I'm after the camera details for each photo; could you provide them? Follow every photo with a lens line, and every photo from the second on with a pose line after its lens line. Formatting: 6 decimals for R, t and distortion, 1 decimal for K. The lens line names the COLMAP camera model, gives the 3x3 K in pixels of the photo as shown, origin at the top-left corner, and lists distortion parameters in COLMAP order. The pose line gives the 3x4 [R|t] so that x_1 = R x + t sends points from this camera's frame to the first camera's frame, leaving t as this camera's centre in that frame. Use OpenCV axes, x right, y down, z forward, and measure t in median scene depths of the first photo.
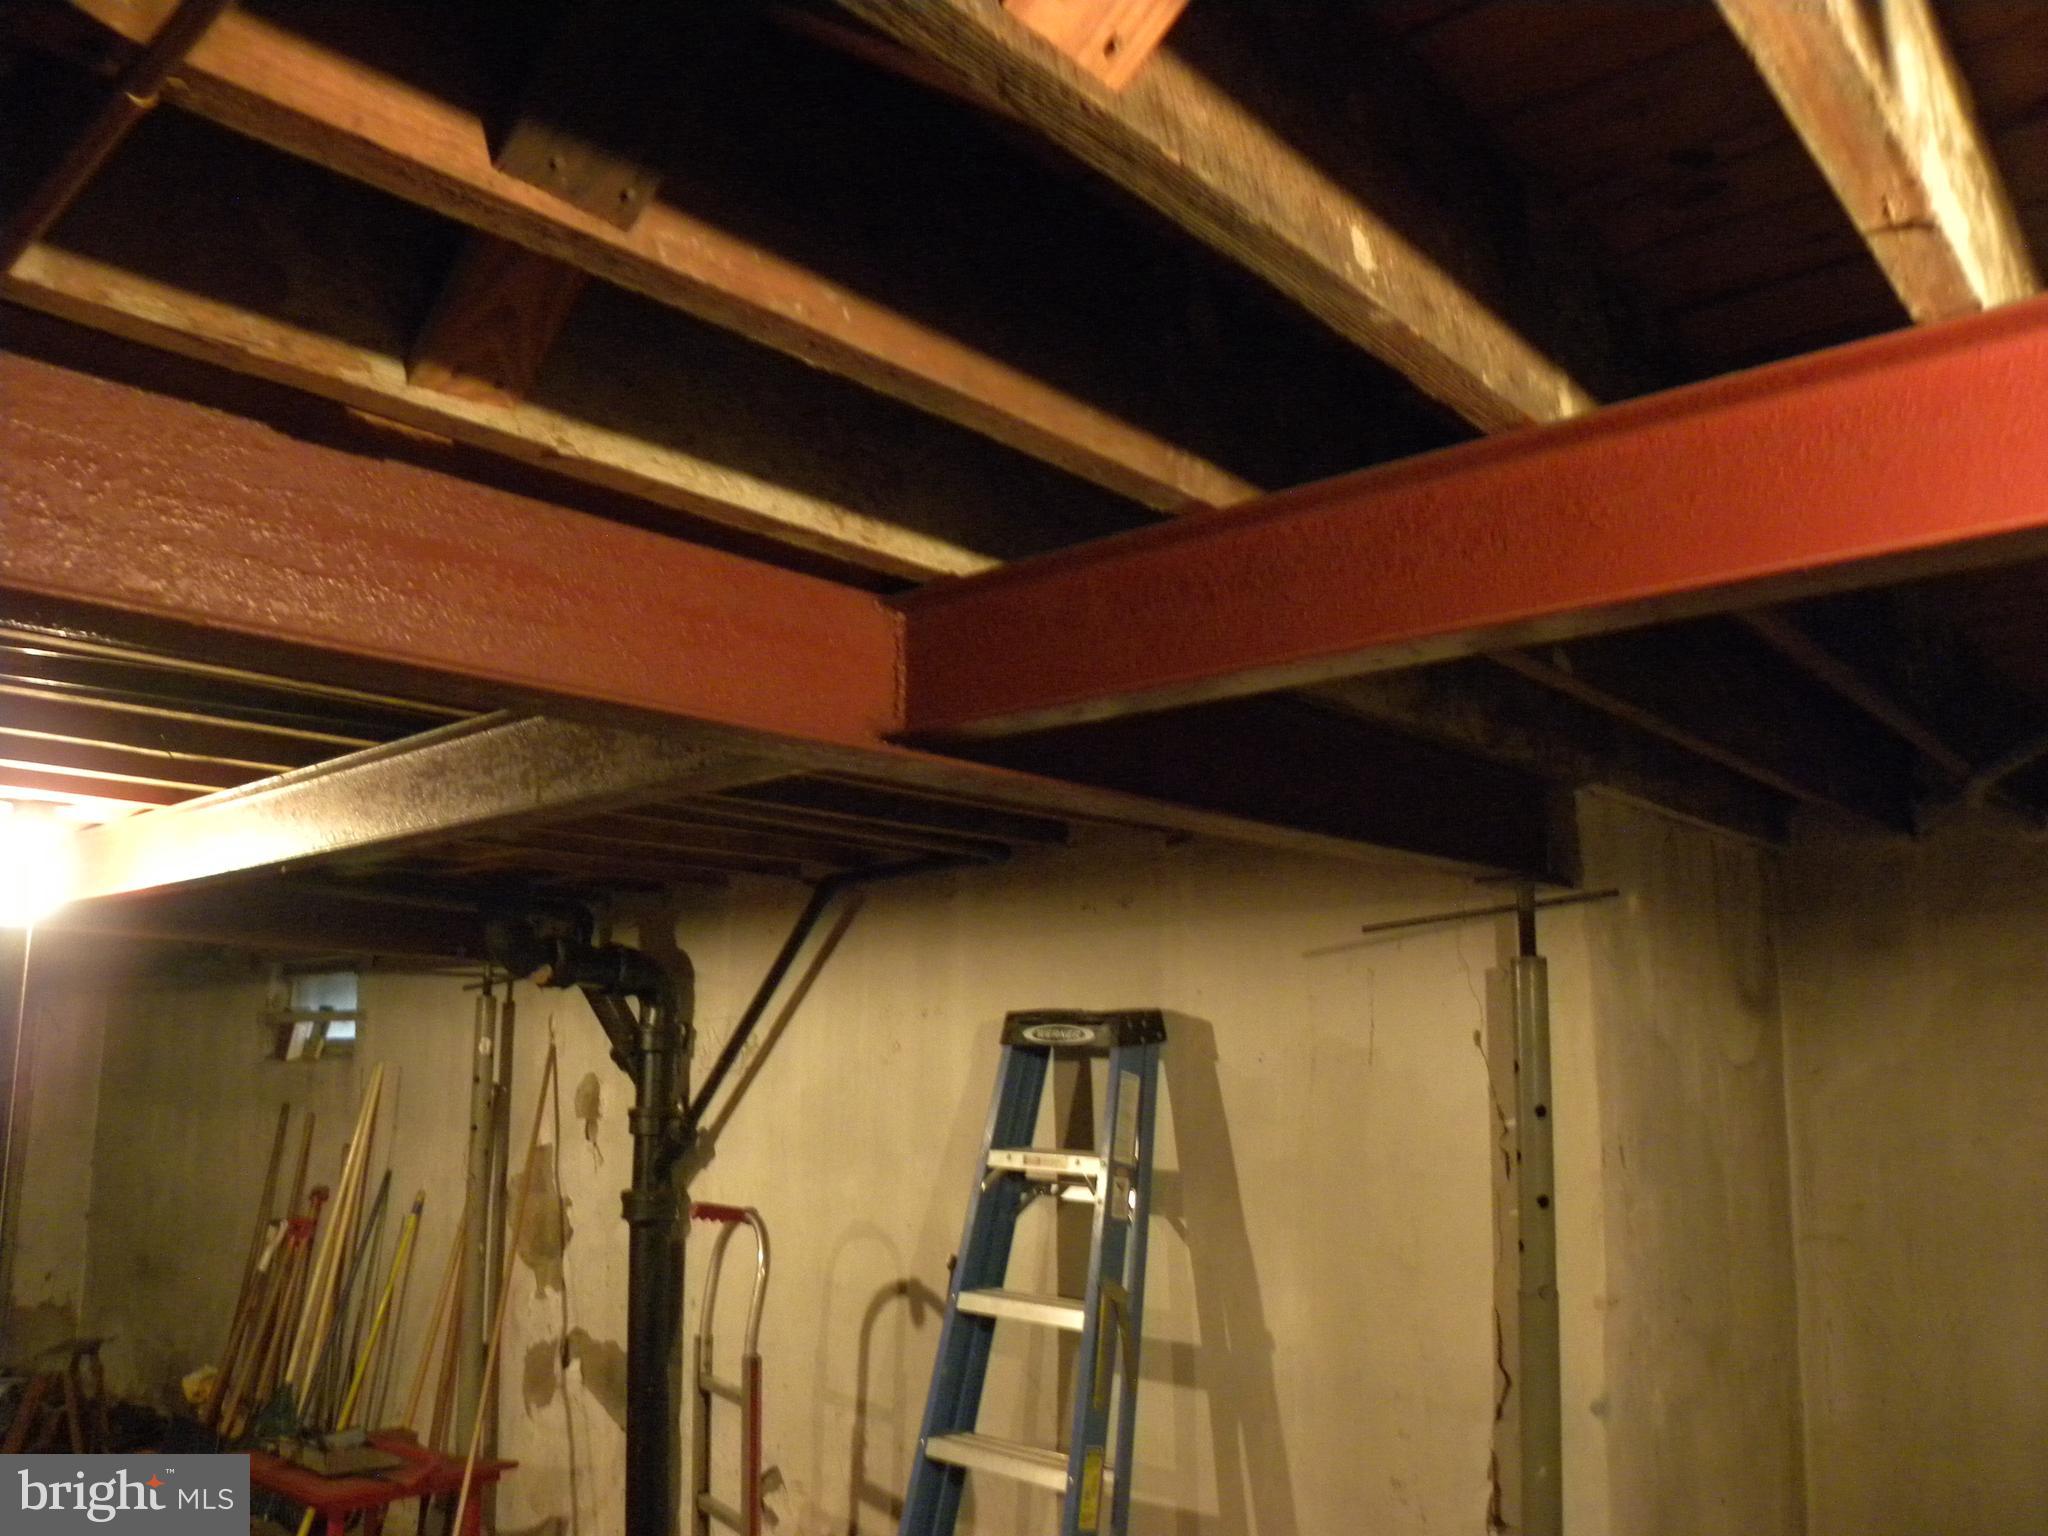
lens RADIAL K [[1525.0, 0, 1024.0], [0, 1525.0, 768.0], [0, 0, 1]] dist [0.002186, 0.000393]
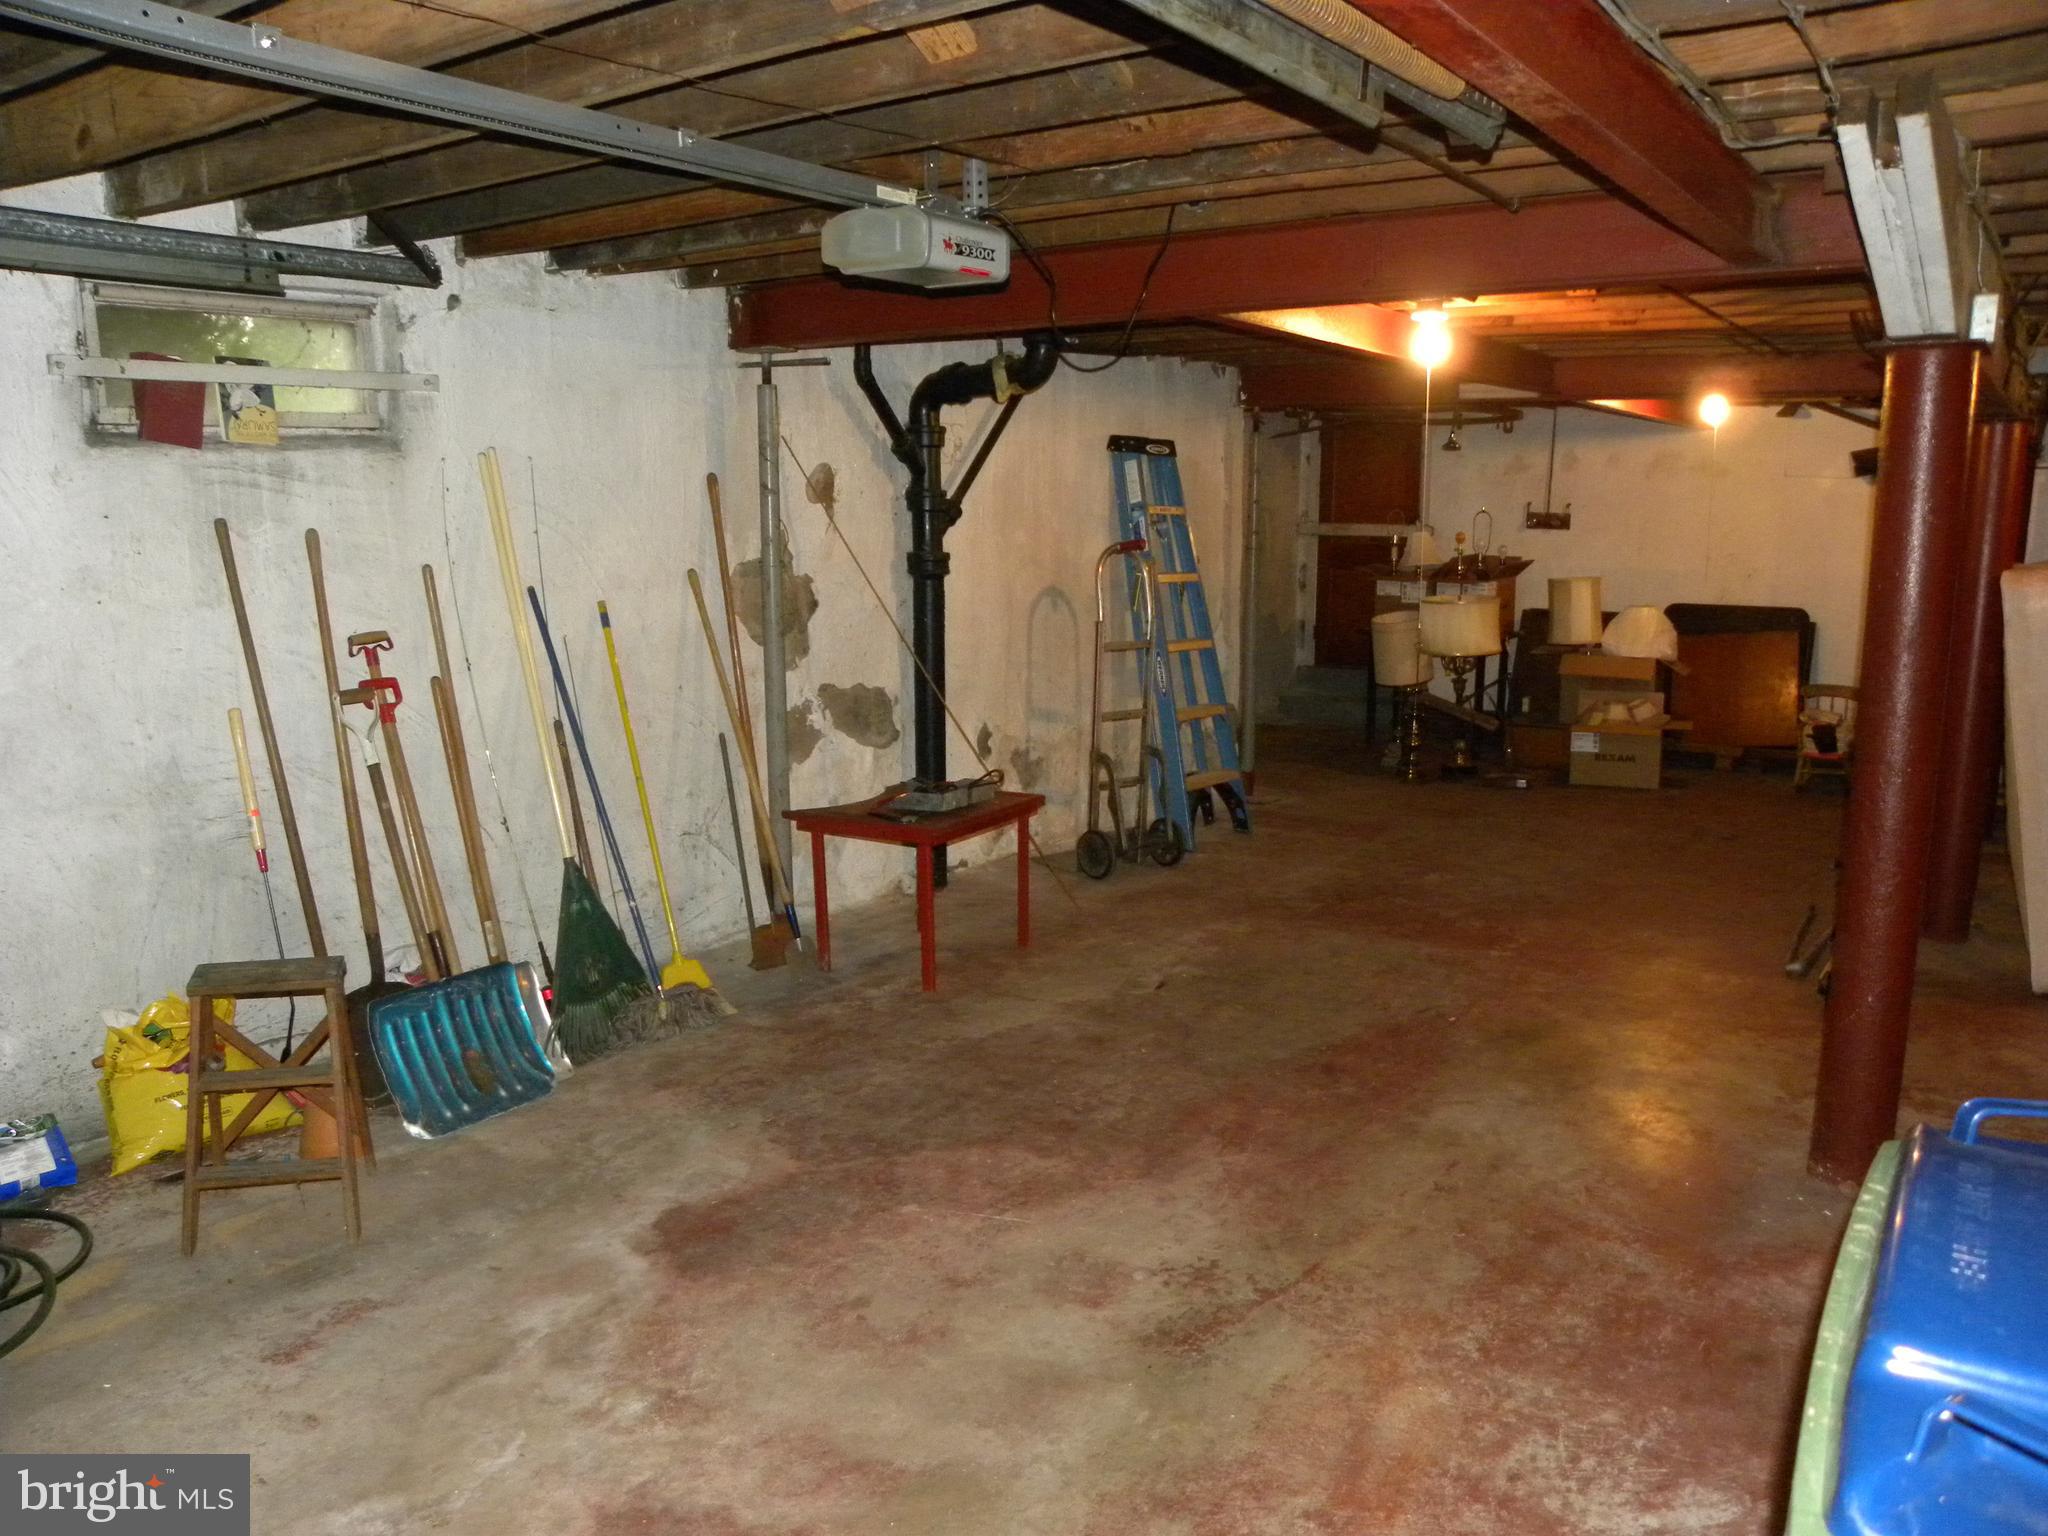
lens RADIAL K [[1525.0, 0, 1024.0], [0, 1525.0, 768.0], [0, 0, 1]] dist [0.002186, 0.000393]
pose [[-0.091033, -0.174546, 0.980432, -1.529126], [-0.170398, 0.972730, 0.157353, 0.232390], [-0.981161, -0.152740, -0.118293, 1.028700]]
